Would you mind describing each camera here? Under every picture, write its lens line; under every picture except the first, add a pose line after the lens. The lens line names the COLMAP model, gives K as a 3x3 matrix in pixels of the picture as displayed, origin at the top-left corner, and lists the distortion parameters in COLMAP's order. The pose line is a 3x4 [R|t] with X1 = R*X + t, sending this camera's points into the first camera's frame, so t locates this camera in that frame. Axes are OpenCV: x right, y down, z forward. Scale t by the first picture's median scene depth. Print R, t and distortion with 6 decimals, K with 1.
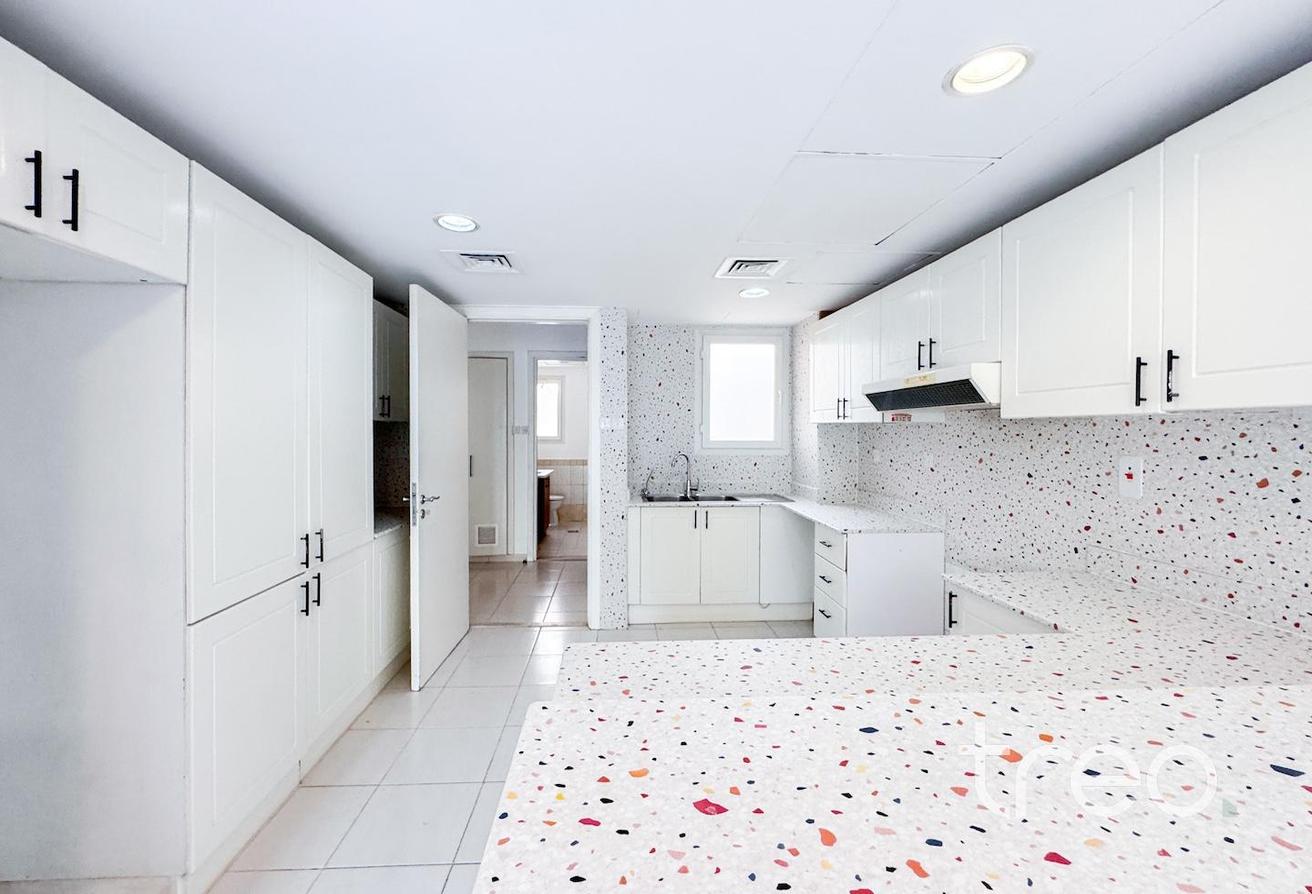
lens RADIAL K [[538.9, 0, 651.9], [0, 538.9, 439.0], [0, 0, 1]] dist [-0.000576, -0.000064]
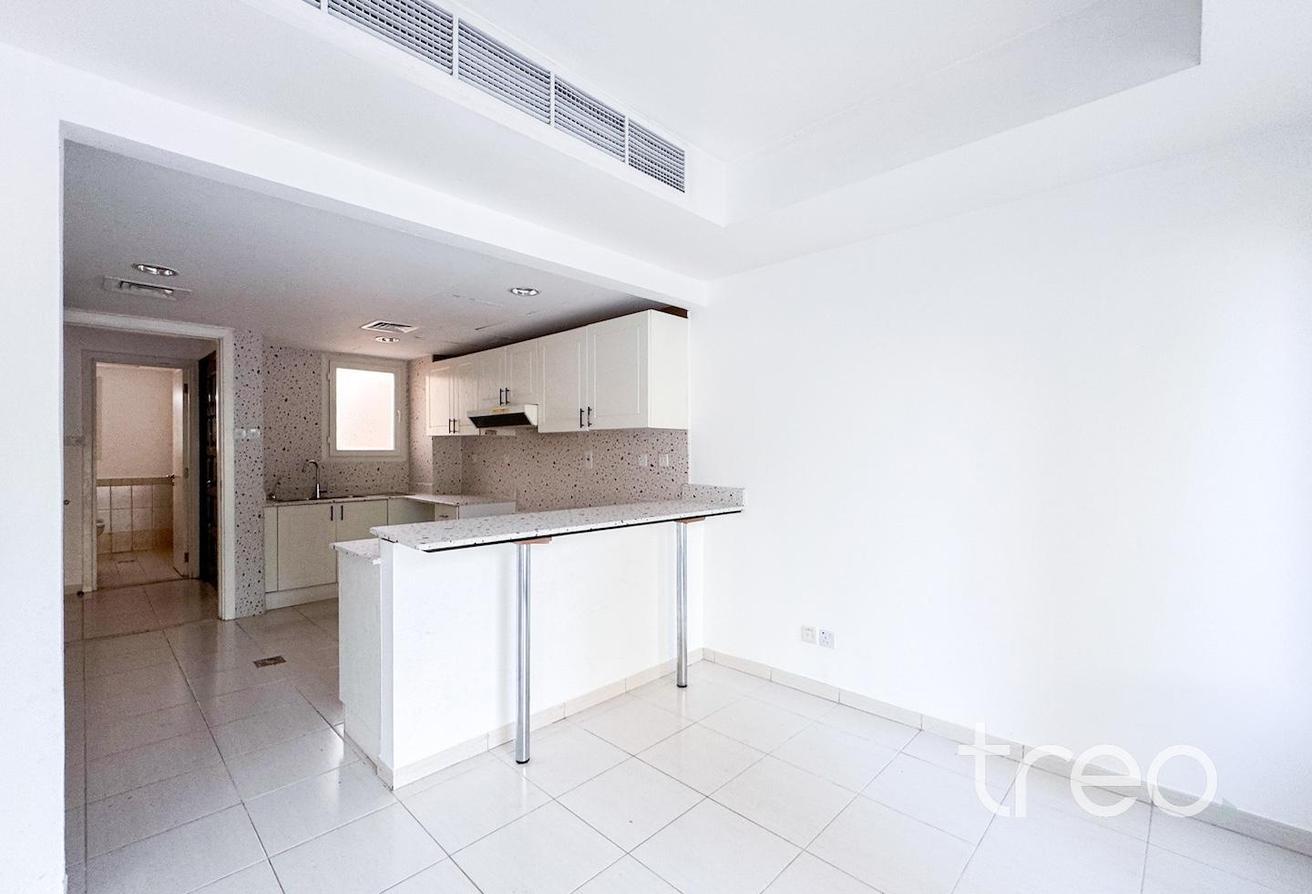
lens RADIAL K [[552.8, 0, 656.0], [0, 552.8, 447.0], [0, 0, 1]] dist [-0.001147, -0.000191]
pose [[0.745119, 0.001169, 0.666930, -0.209856], [0.011890, 0.999816, -0.015036, 0.026741], [-0.666825, 0.019133, 0.744969, -0.433018]]
